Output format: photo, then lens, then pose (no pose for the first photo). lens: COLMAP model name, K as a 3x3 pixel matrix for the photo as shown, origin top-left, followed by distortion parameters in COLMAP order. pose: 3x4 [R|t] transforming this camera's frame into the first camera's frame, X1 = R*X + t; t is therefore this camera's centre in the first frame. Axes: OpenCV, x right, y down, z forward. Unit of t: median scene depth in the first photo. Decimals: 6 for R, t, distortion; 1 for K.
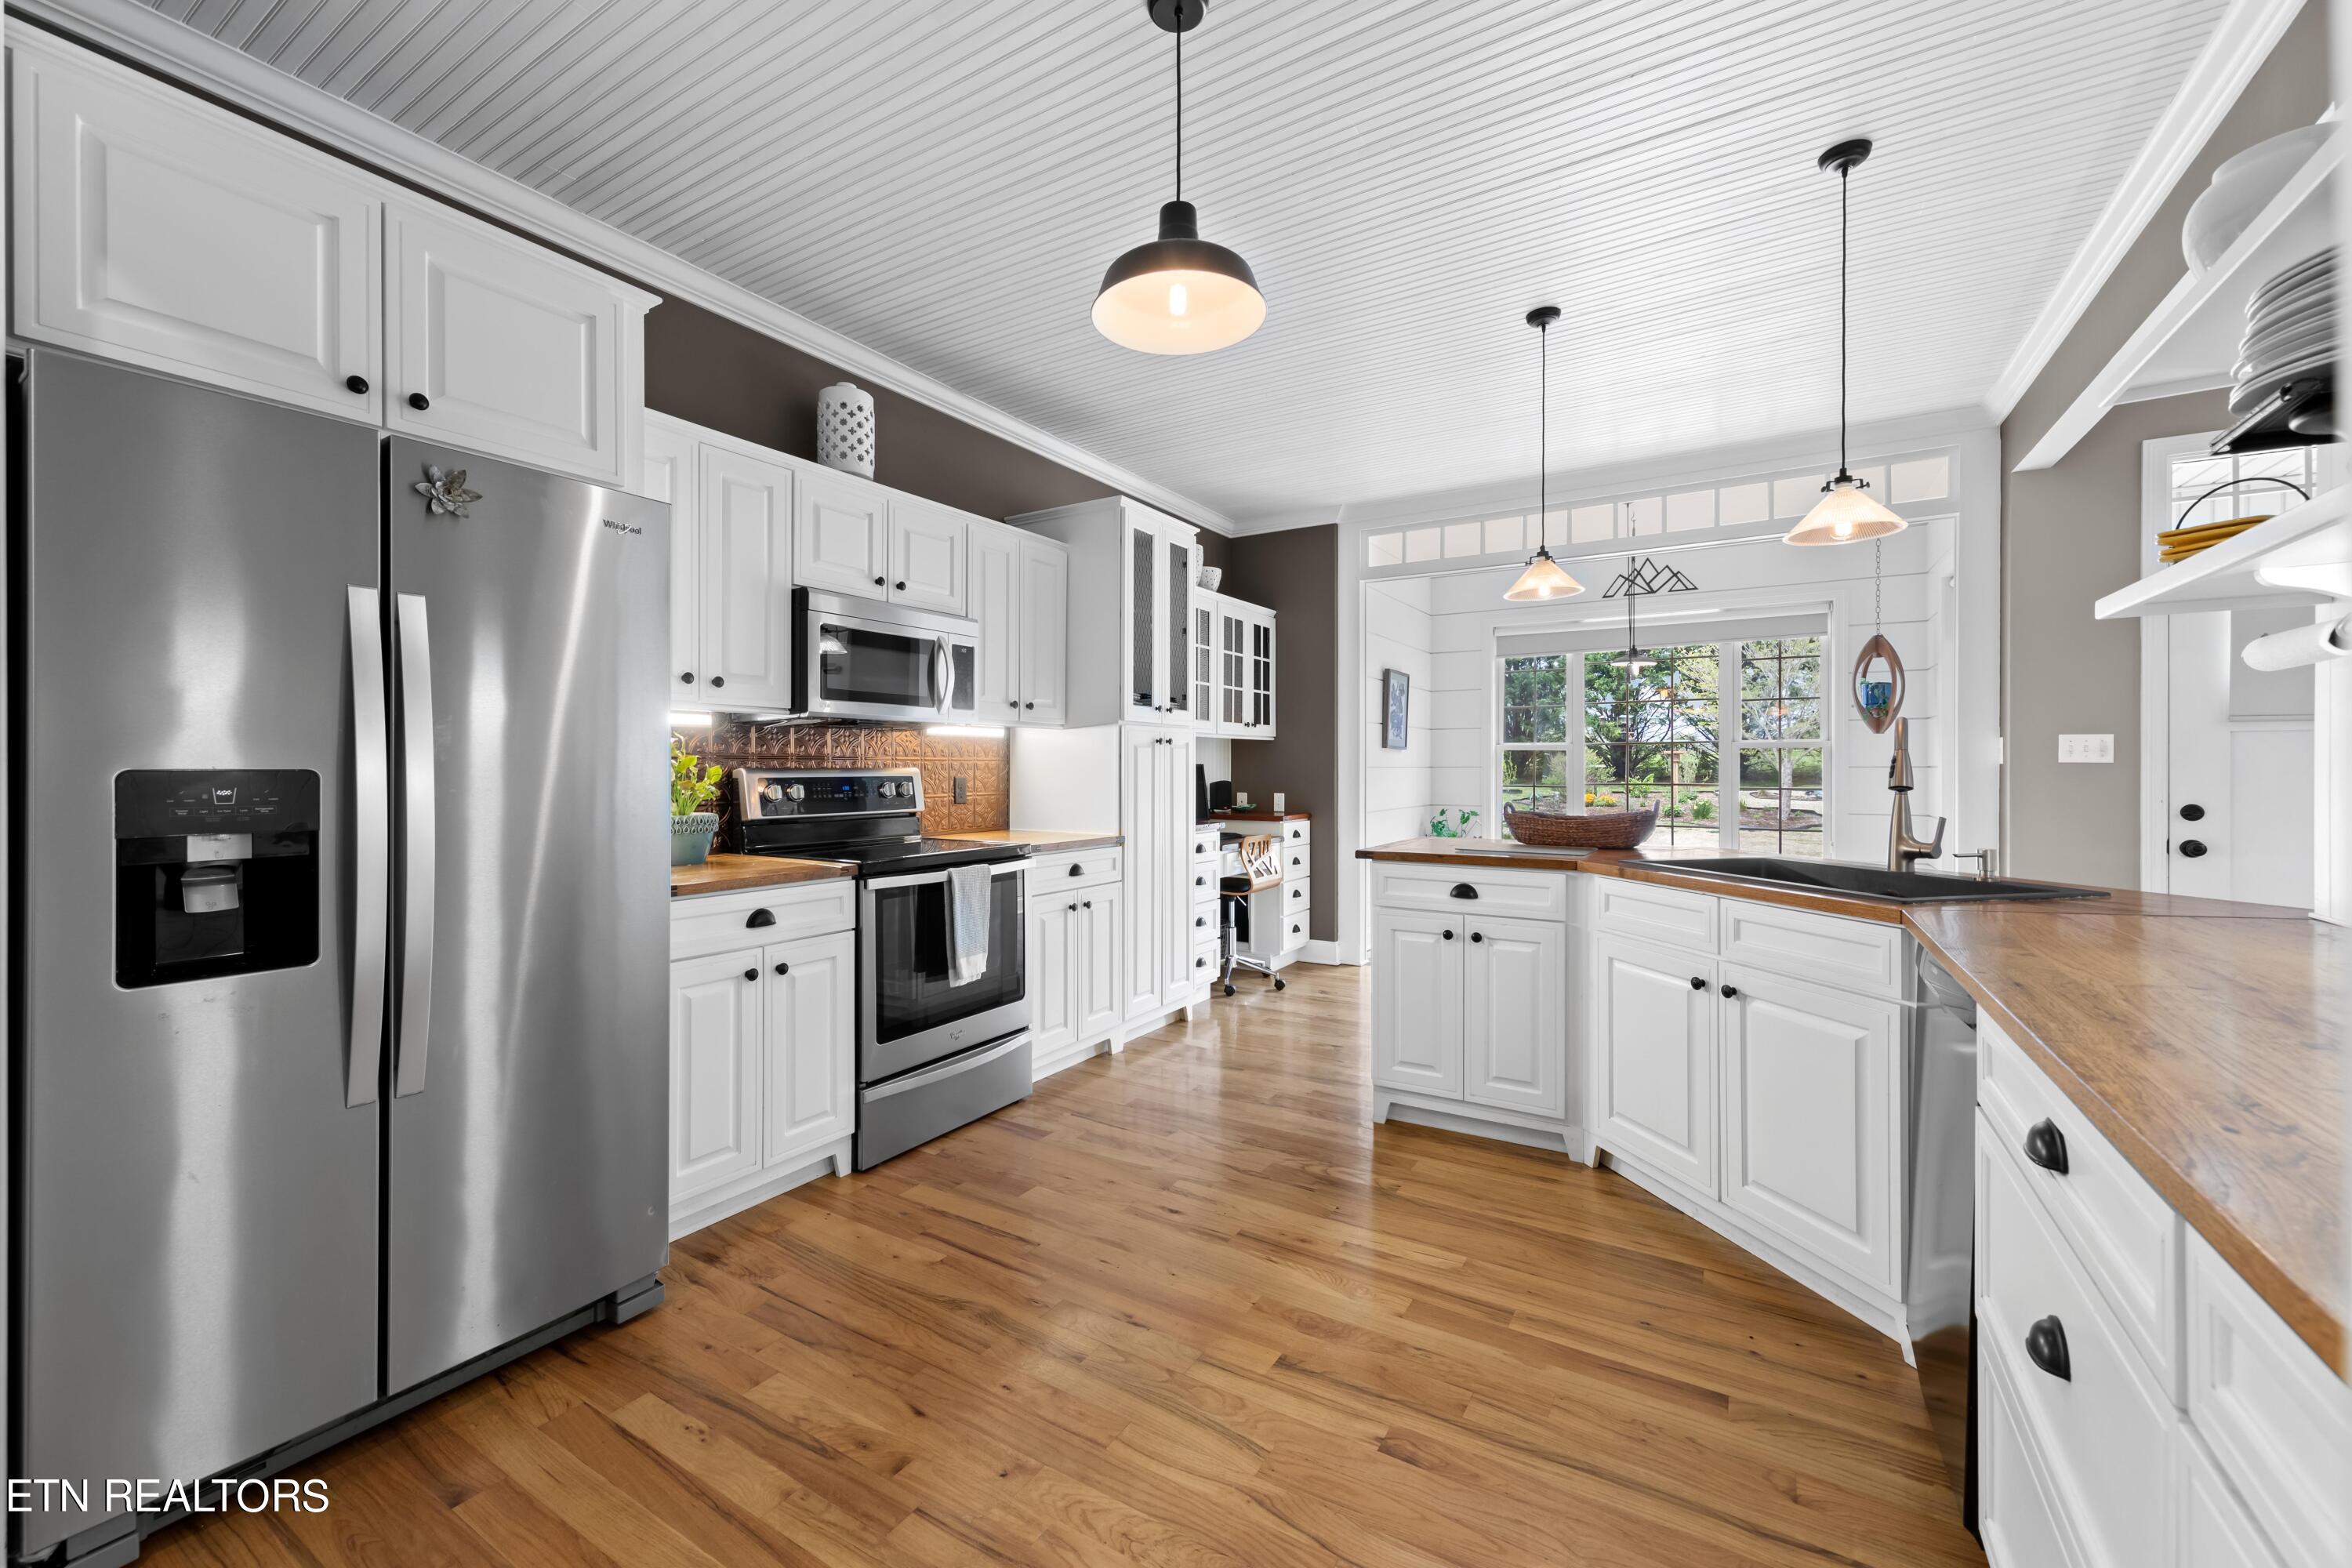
lens RADIAL K [[945.1, 0, 1153.7], [0, 945.1, 770.3], [0, 0, 1]] dist [0.010573, 0.000044]
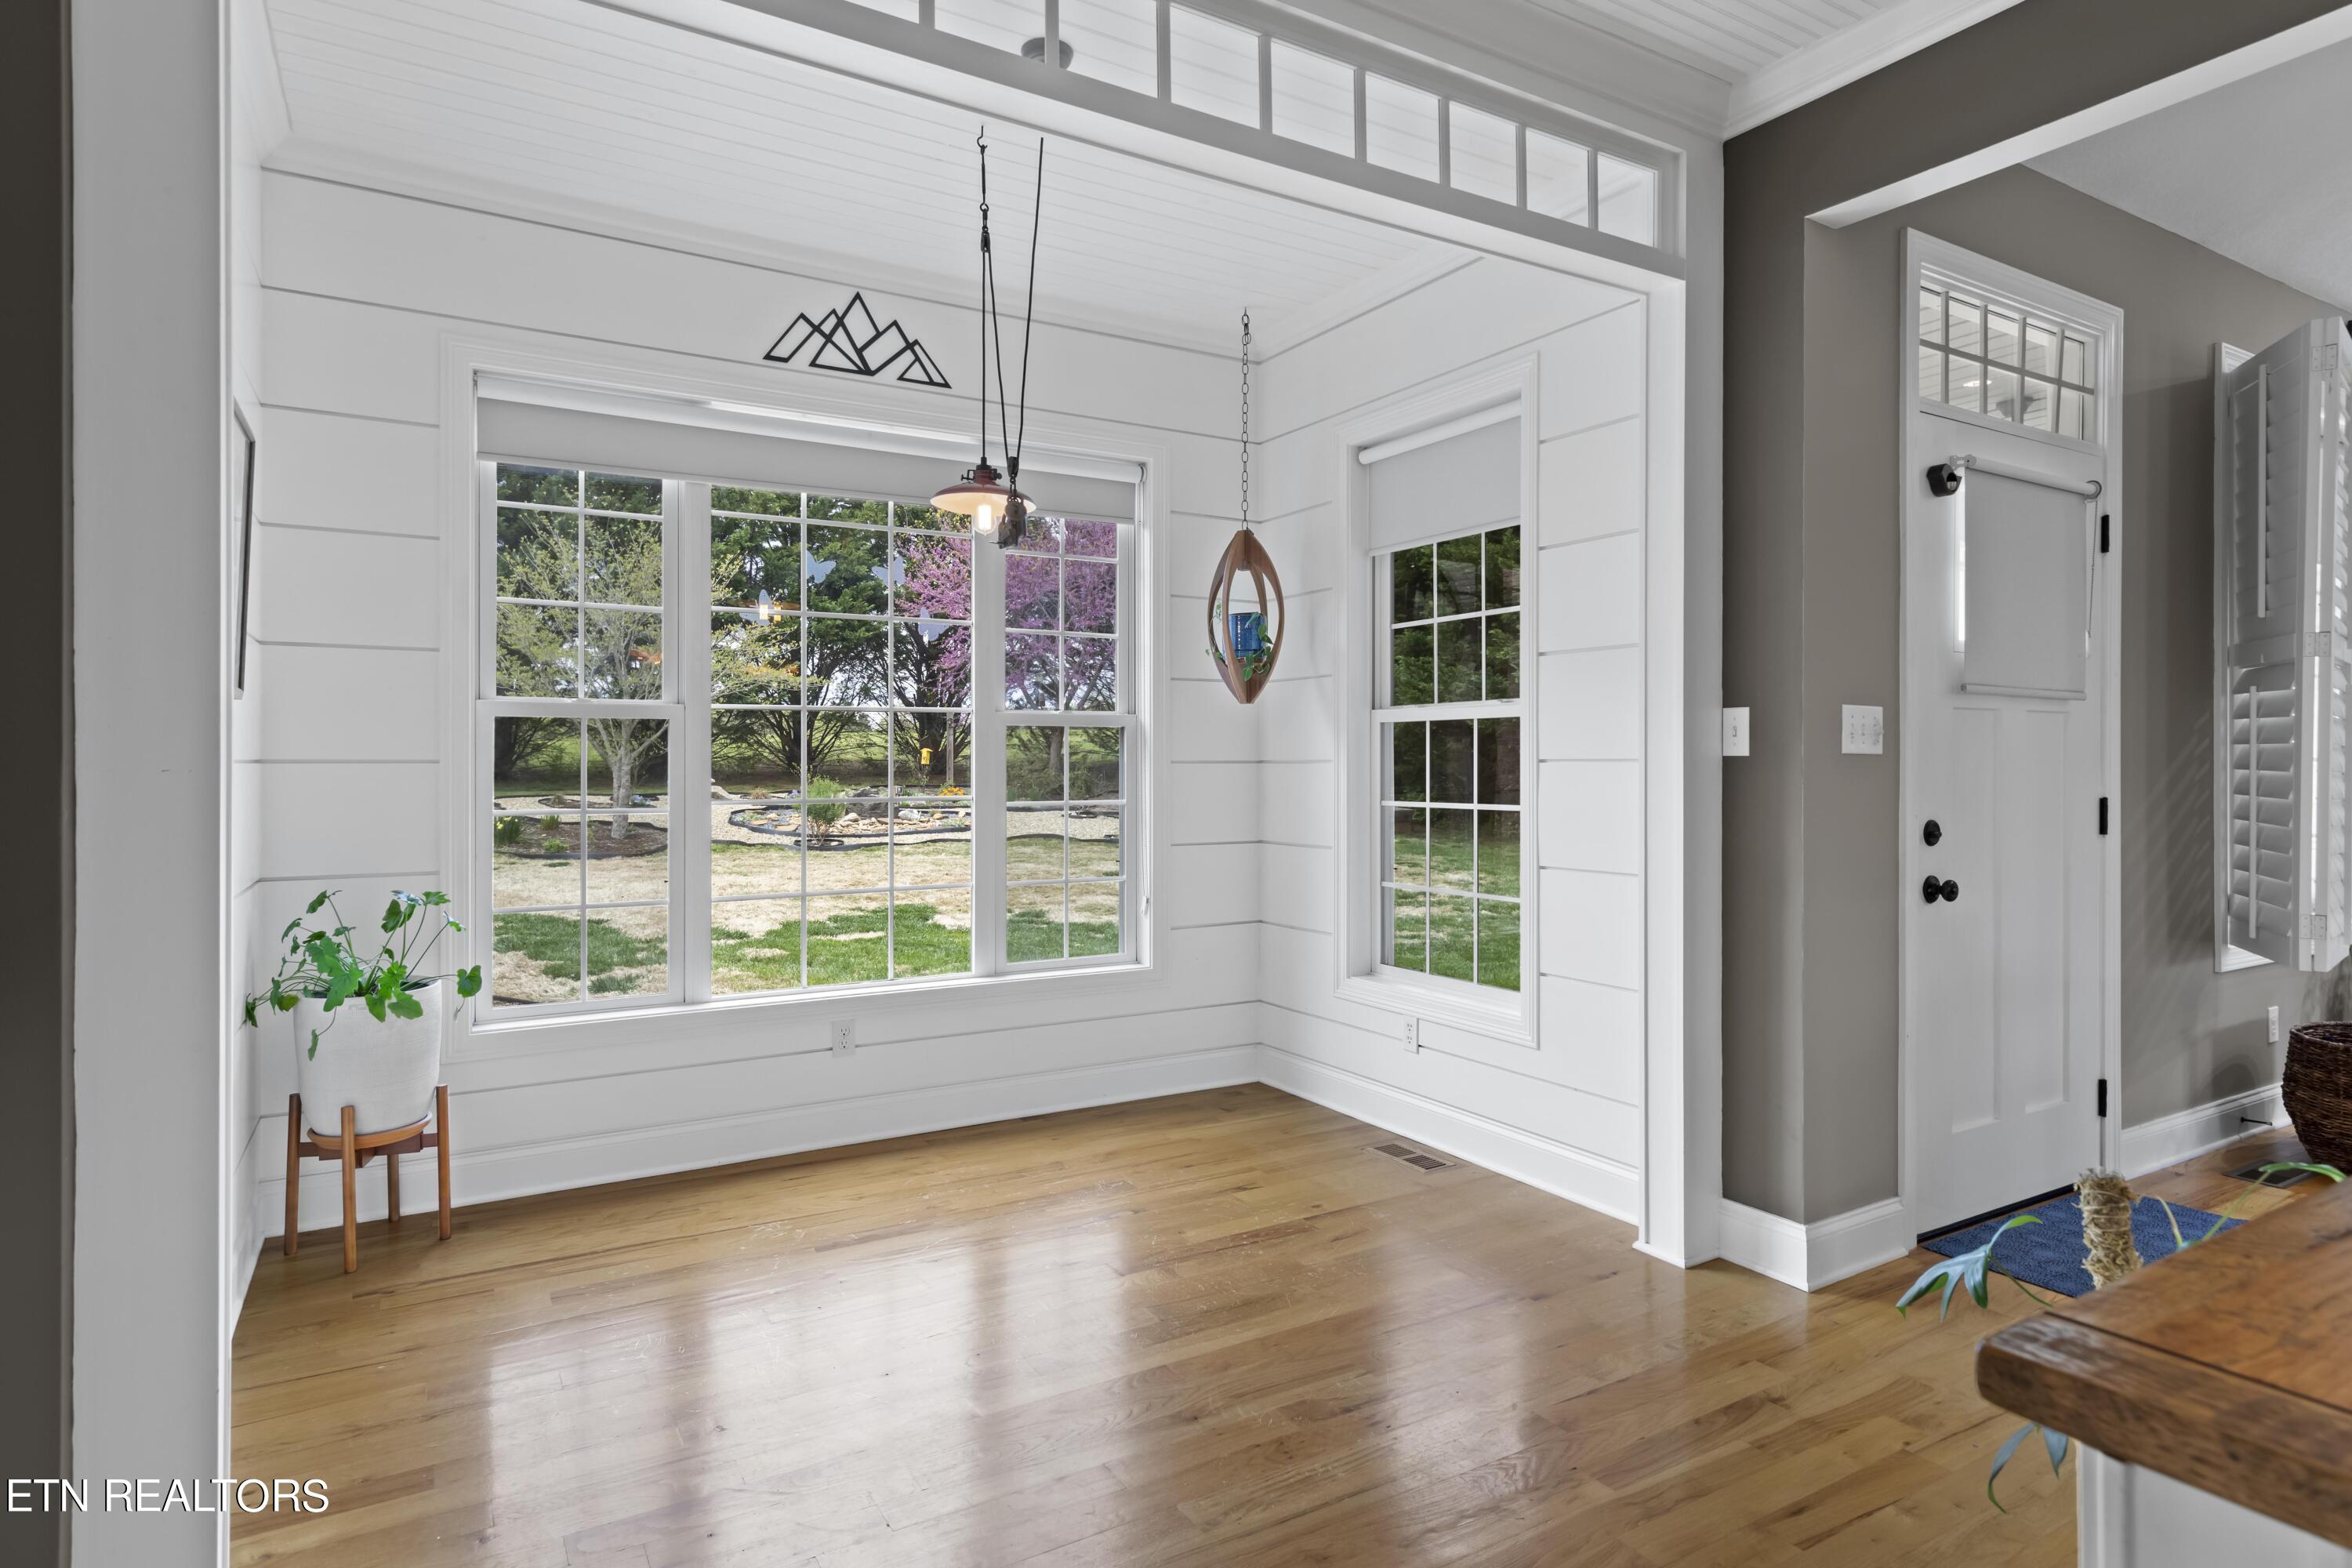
lens RADIAL K [[1271.5, 0, 1179.0], [0, 1271.5, 763.5], [0, 0, 1]] dist [0.021005, -0.000402]
pose [[0.451979, 0.000341, 0.892028, 0.065782], [0.002002, 0.999997, -0.001397, -0.001454], [-0.892026, 0.002418, 0.451977, 0.733781]]
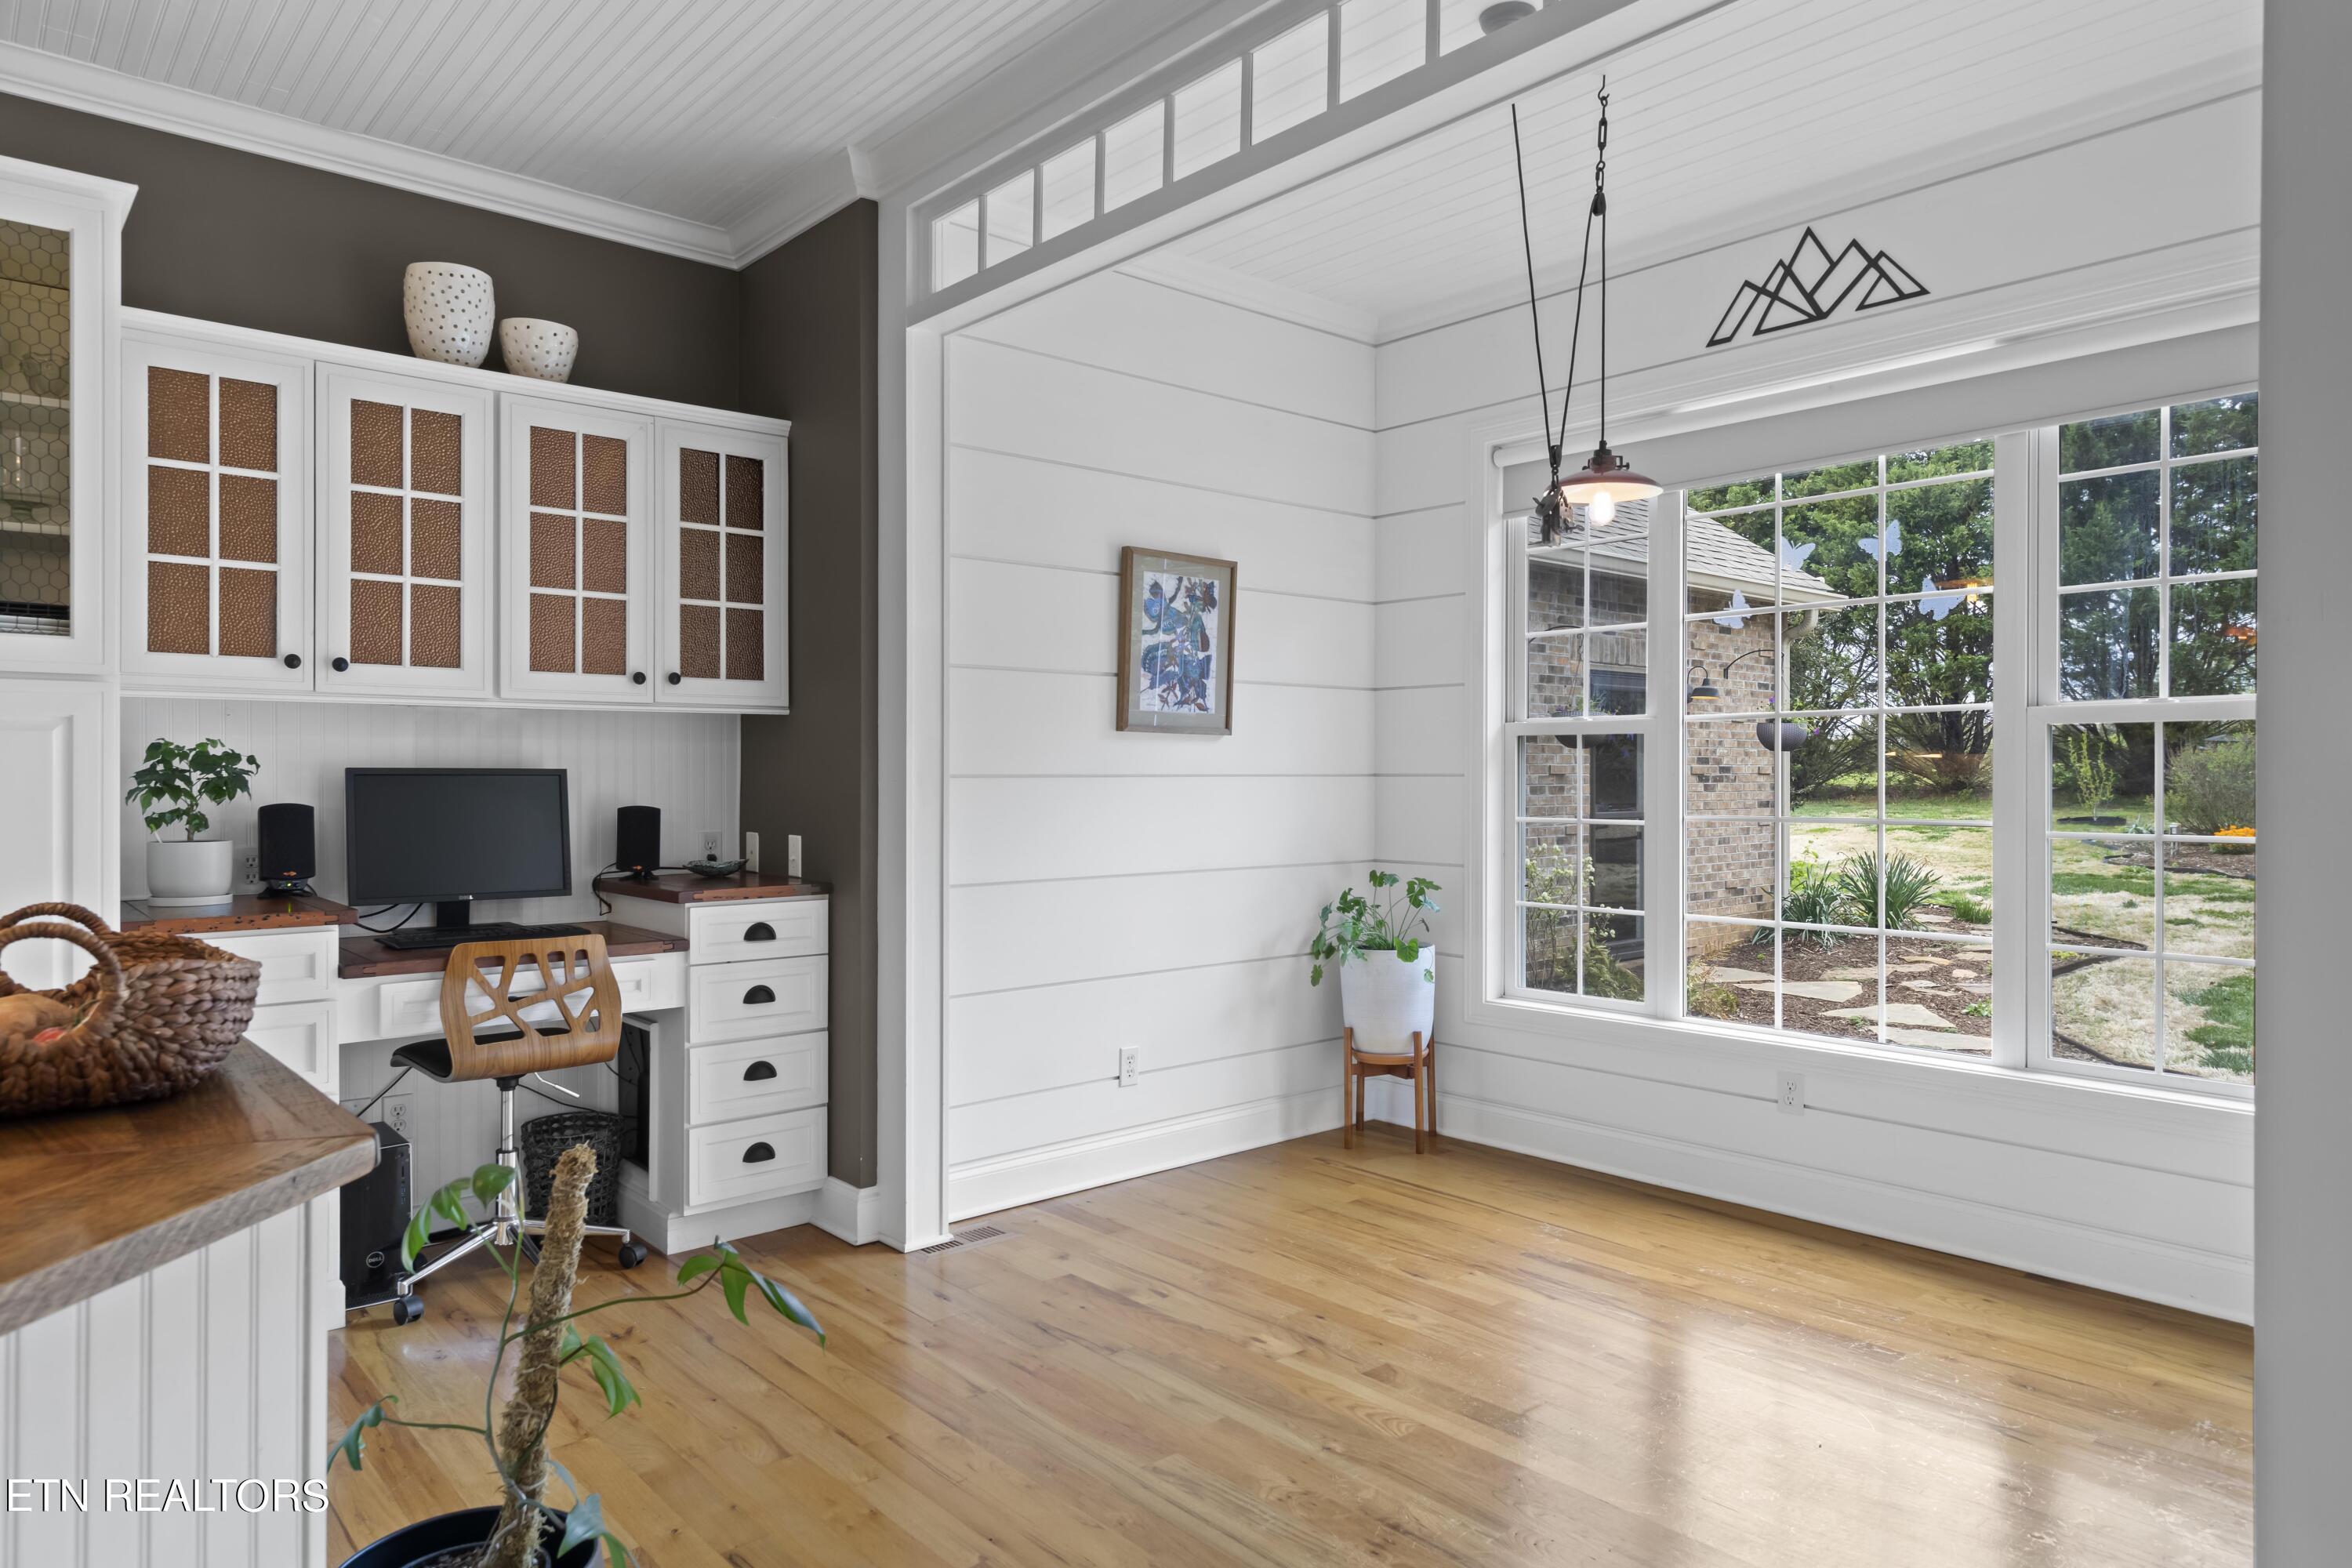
lens RADIAL K [[1460.1, 0, 1141.3], [0, 1460.1, 776.5], [0, 0, 1]] dist [0.014249, 0.002520]
pose [[0.956748, 0.000613, -0.290917, 0.538374], [-0.000375, 1.000000, 0.000871, -0.003911], [0.290917, -0.000724, 0.956748, 0.439187]]
